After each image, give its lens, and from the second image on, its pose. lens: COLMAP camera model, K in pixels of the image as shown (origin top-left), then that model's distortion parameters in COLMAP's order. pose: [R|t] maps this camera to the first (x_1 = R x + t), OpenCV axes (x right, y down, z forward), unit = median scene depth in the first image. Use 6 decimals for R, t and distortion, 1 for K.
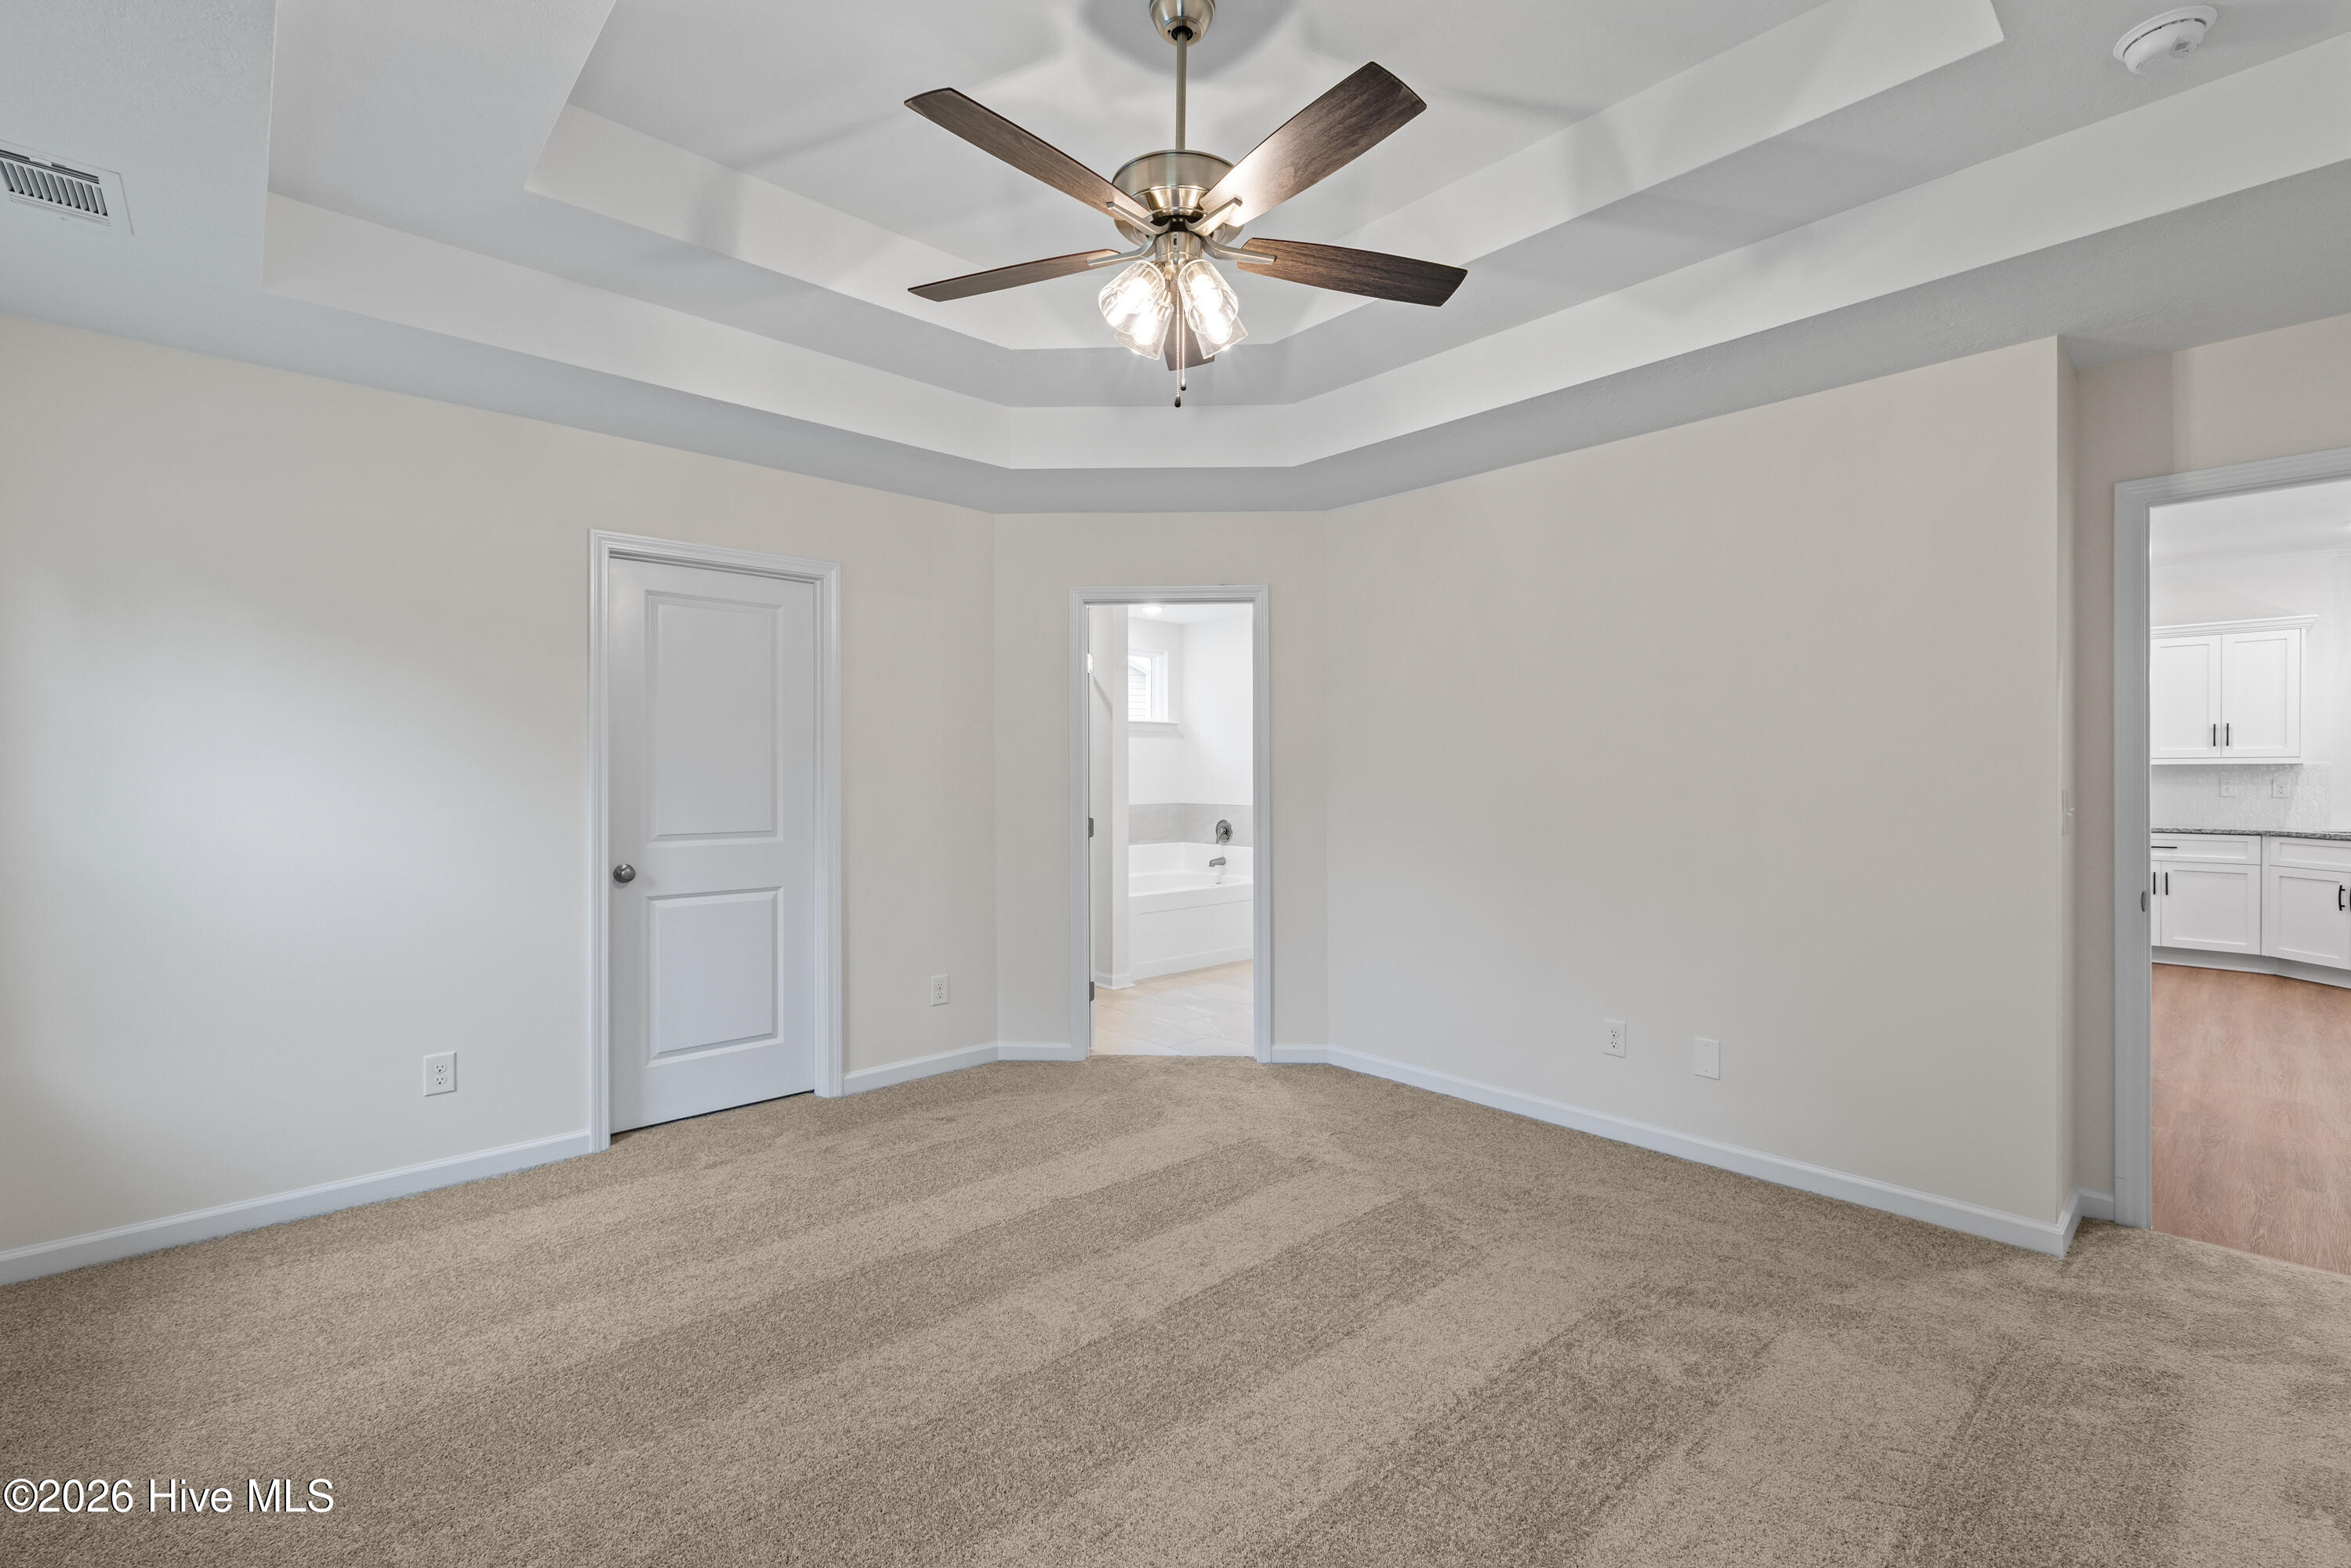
lens RADIAL K [[1002.4, 0, 1175.1], [0, 1002.4, 782.5], [0, 0, 1]] dist [-0.002041, -0.001102]
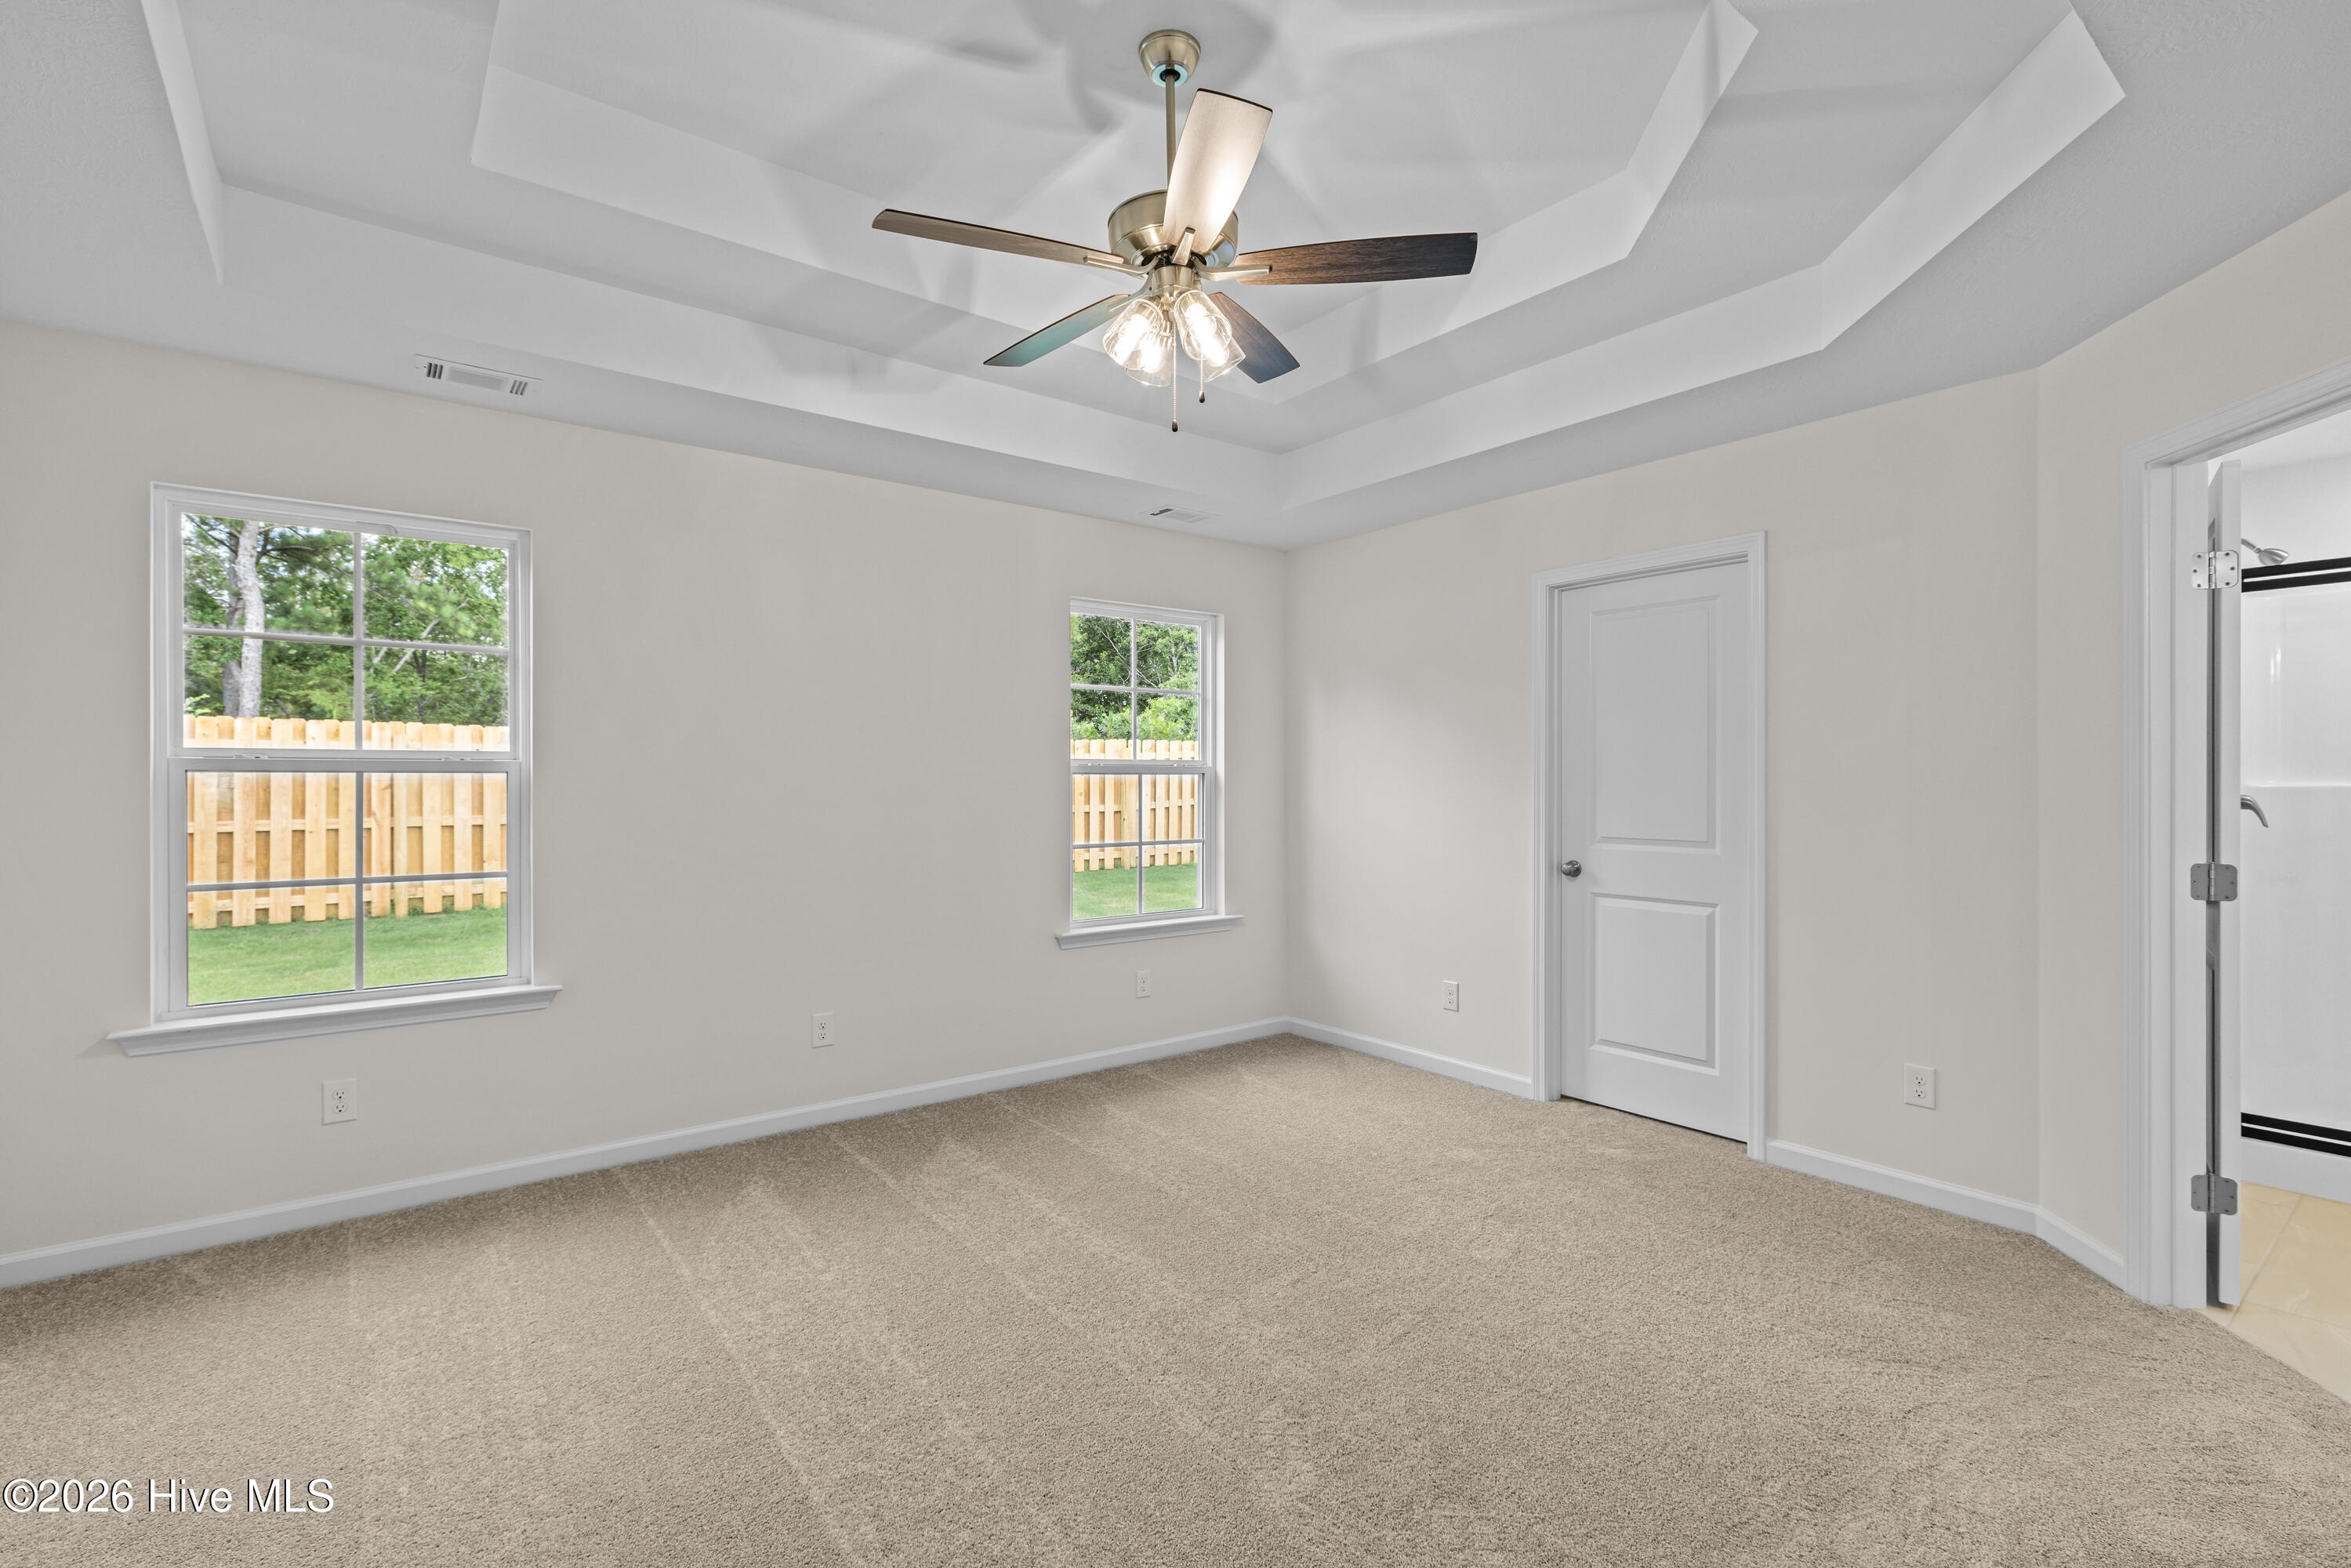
lens RADIAL K [[1049.2, 0, 1169.7], [0, 1049.2, 782.2], [0, 0, 1]] dist [-0.020715, -0.000177]
pose [[-0.101061, -0.001243, -0.994879, 0.602525], [-0.011655, 0.999932, -0.000065, -0.000858], [0.994812, 0.011589, -0.101069, 0.603291]]
